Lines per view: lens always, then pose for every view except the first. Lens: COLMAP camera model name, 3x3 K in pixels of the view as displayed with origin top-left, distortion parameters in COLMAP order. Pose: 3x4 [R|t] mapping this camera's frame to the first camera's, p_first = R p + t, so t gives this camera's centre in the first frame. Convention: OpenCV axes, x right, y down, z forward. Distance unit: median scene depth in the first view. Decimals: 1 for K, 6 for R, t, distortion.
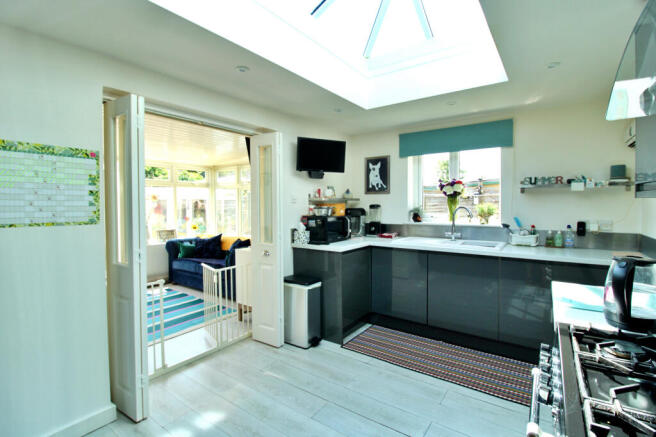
lens RADIAL K [[304.4, 0, 330.0], [0, 304.4, 215.6], [0, 0, 1]] dist [0.000343, -0.000112]
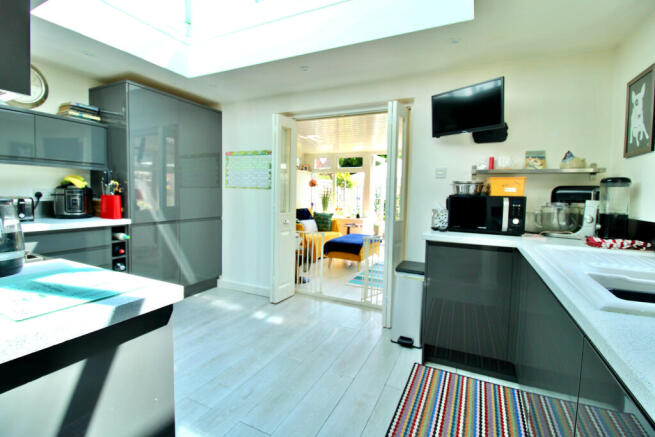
lens RADIAL K [[303.9, 0, 320.5], [0, 303.9, 207.6], [0, 0, 1]] dist [-0.002535, -0.000763]
pose [[0.176399, 0.066448, -0.982073, 0.692327], [-0.053247, 0.996902, 0.057888, 0.009177], [0.982877, 0.042081, 0.179391, 0.593686]]
